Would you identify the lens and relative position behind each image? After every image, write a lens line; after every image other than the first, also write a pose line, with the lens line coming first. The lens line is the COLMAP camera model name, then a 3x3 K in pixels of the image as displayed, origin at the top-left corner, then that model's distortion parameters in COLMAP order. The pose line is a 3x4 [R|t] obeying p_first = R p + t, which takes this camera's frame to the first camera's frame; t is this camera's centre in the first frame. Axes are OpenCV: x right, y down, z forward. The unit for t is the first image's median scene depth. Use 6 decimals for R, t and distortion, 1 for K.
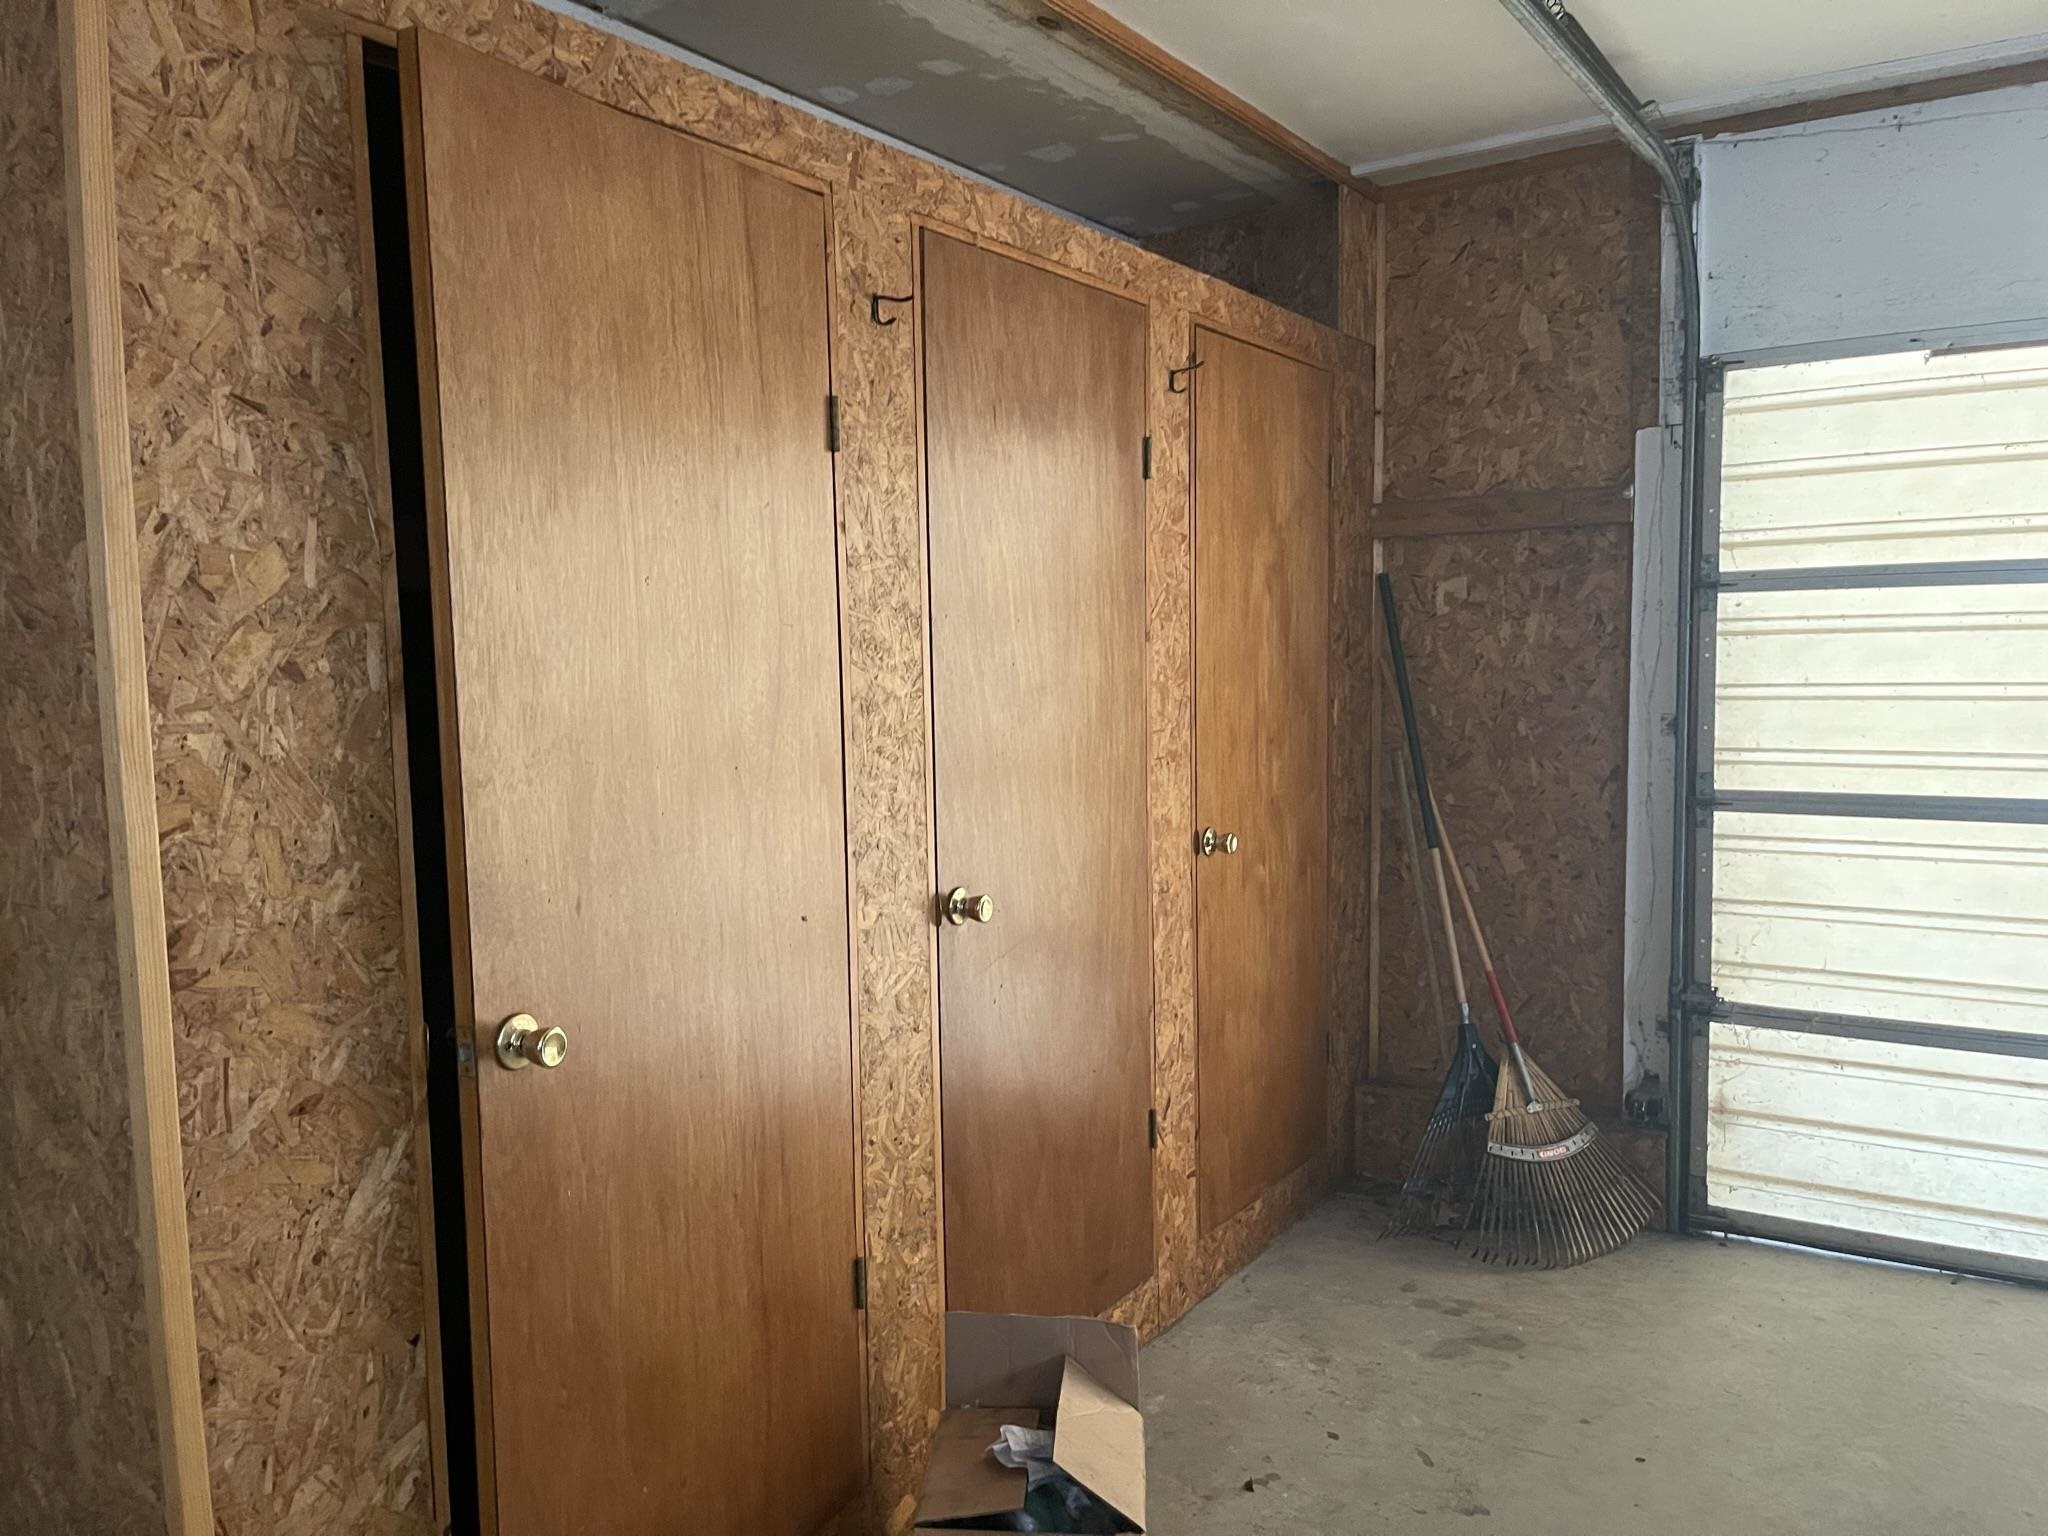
lens RADIAL K [[1532.6, 0, 1016.5], [0, 1532.6, 783.5], [0, 0, 1]] dist [0.054349, -0.049976]
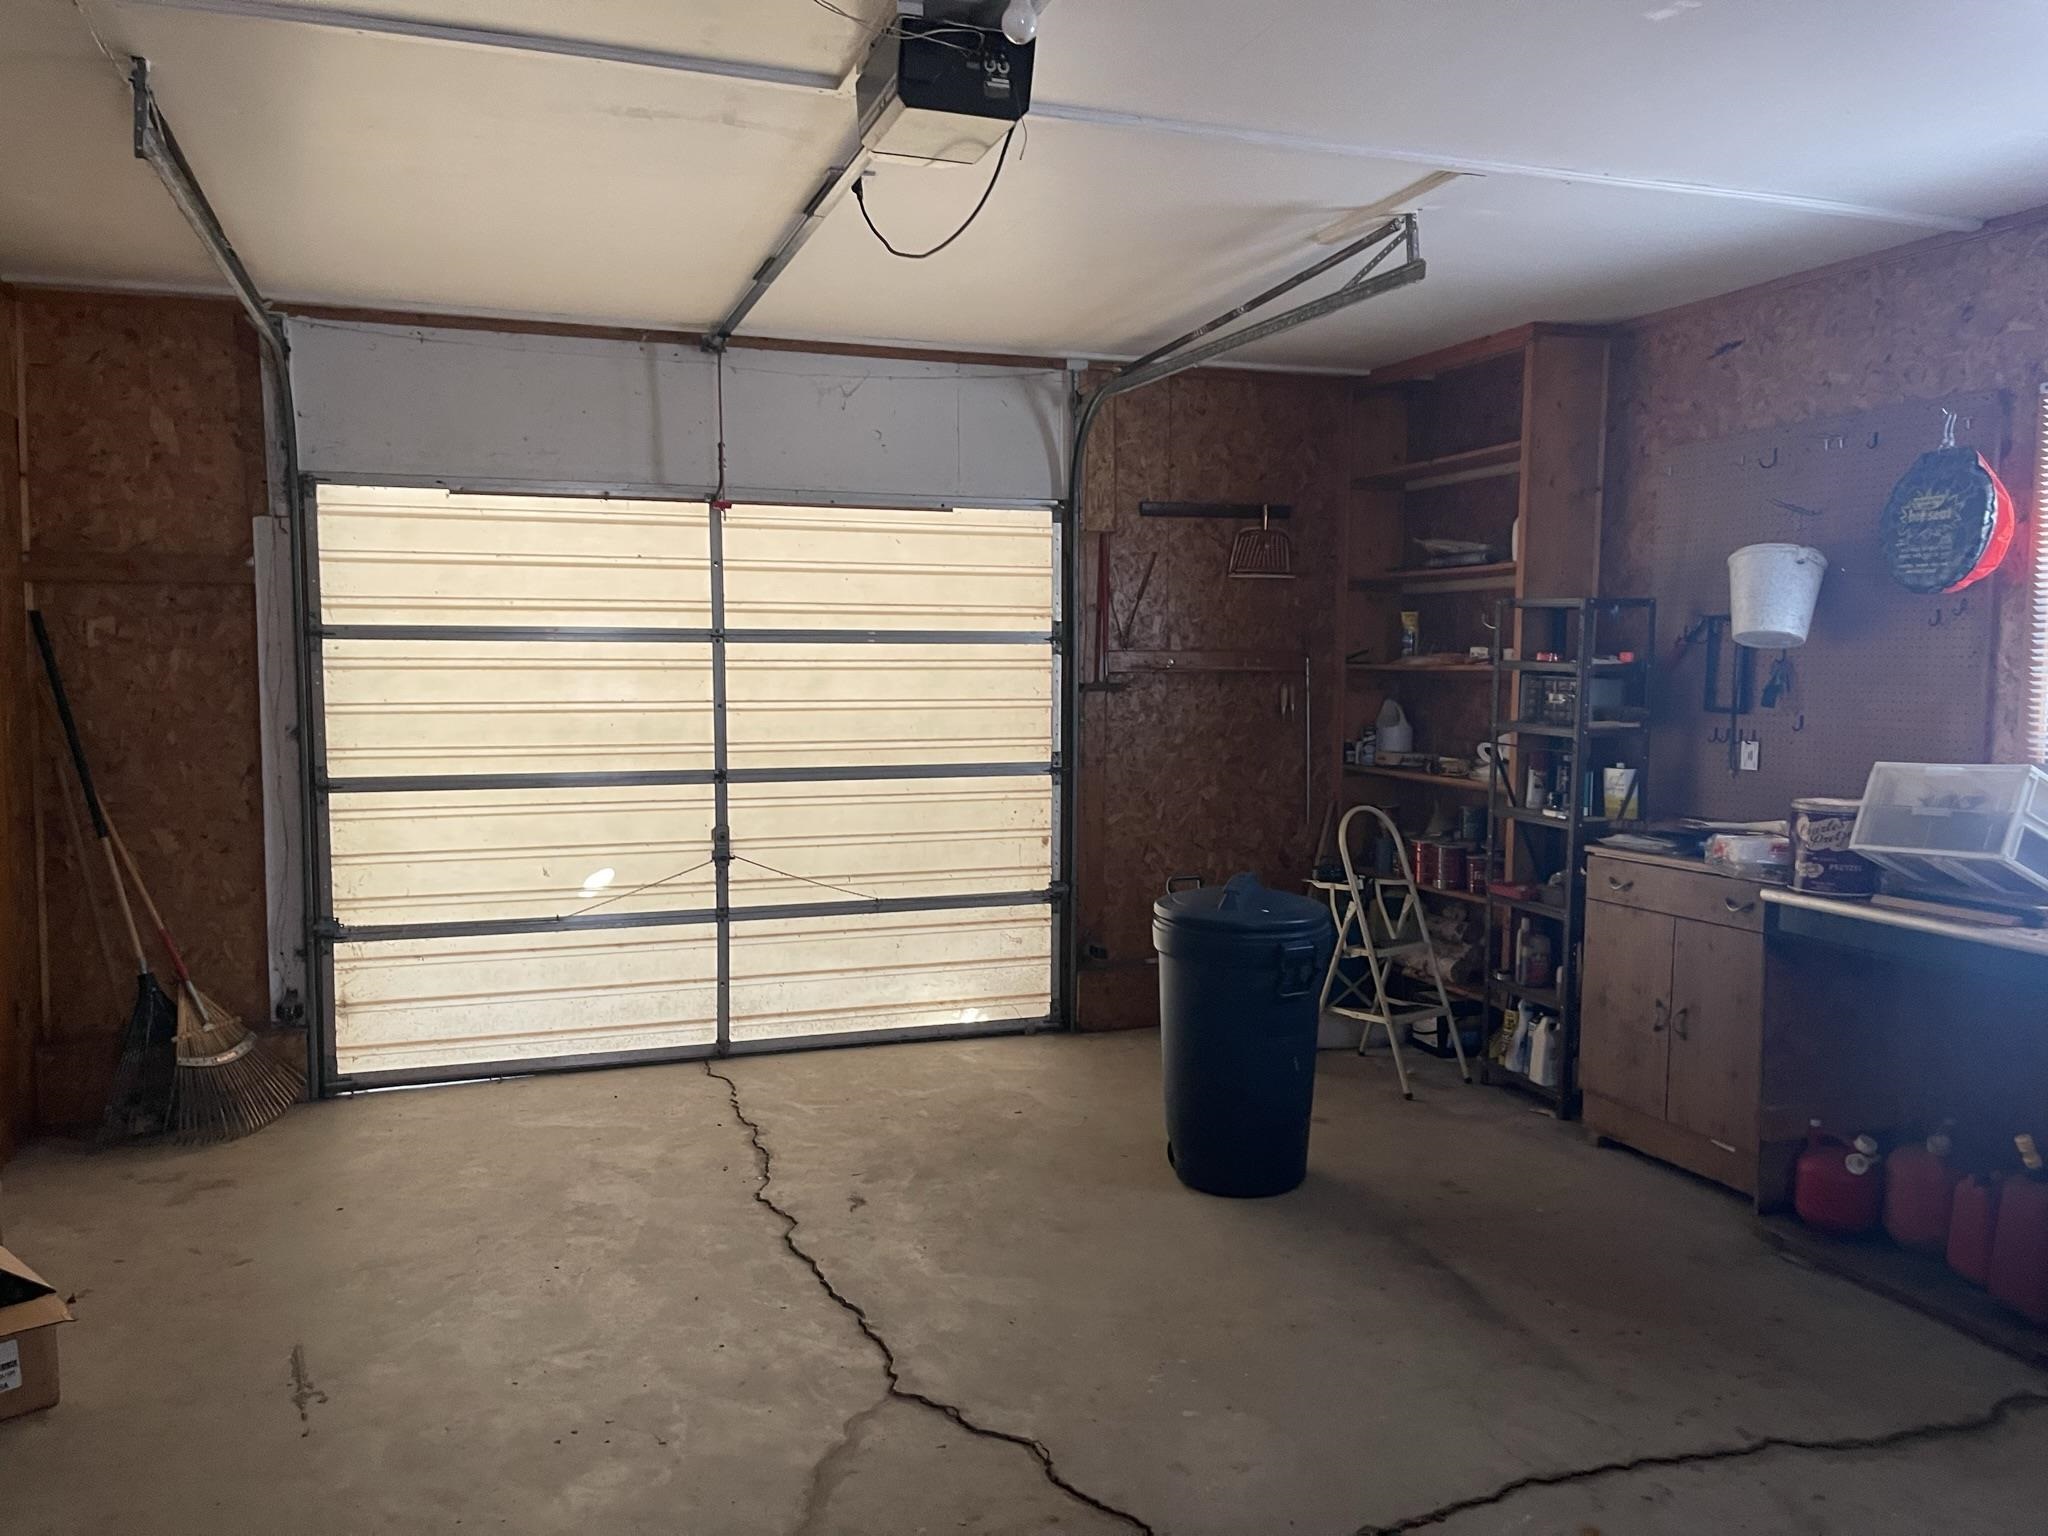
lens RADIAL K [[1532.6, 0, 1024.6], [0, 1532.6, 776.3], [0, 0, 1]] dist [0.054349, -0.049976]
pose [[0.584789, -0.037307, 0.810327, -0.314126], [0.060131, 0.998187, 0.002561, 0.036292], [-0.808954, 0.047228, 0.585972, -0.334305]]
